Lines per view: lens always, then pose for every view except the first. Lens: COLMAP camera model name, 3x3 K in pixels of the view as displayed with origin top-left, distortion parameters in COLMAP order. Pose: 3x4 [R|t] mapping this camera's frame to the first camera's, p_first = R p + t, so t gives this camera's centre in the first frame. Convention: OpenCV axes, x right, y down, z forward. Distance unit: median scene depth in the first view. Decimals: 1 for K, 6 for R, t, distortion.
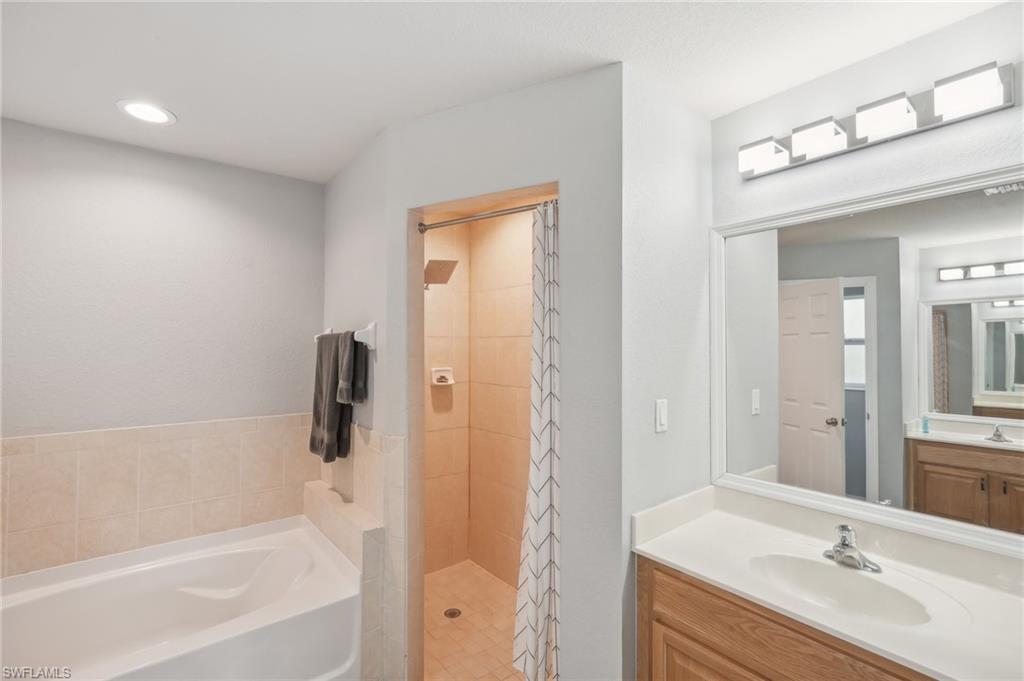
lens RADIAL K [[458.6, 0, 492.9], [0, 458.6, 337.1], [0, 0, 1]] dist [-0.011278, 0.004478]
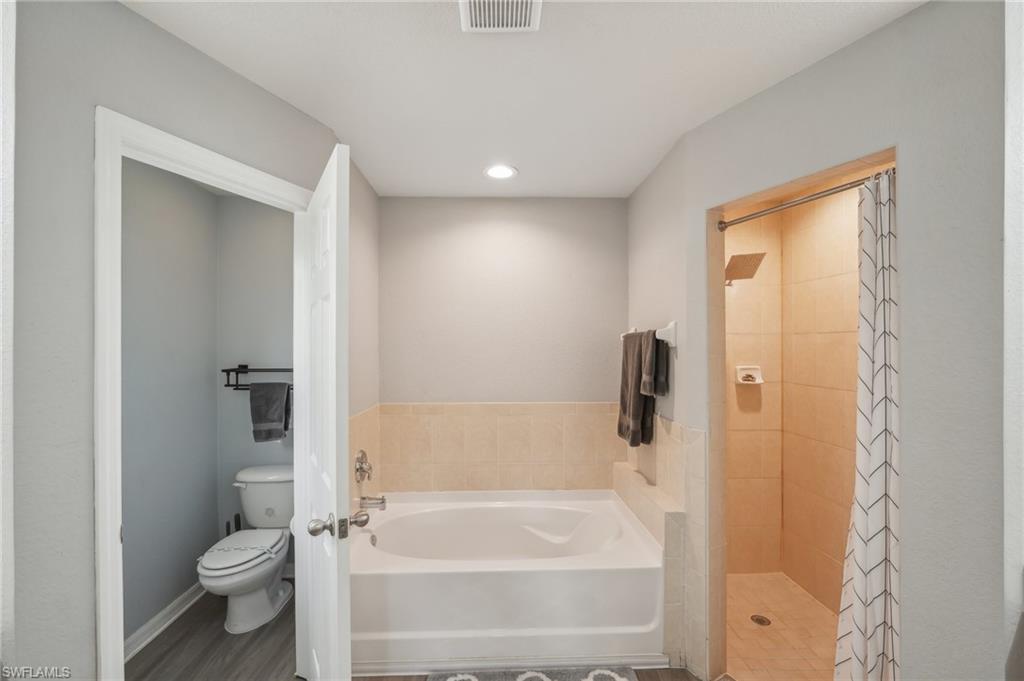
lens RADIAL K [[458.6, 0, 505.3], [0, 458.6, 340.4], [0, 0, 1]] dist [-0.011278, 0.004478]
pose [[0.815627, -0.005812, -0.578550, 0.034821], [0.012696, 0.999889, 0.007853, -0.000740], [0.578439, -0.013750, 0.815609, -0.094711]]
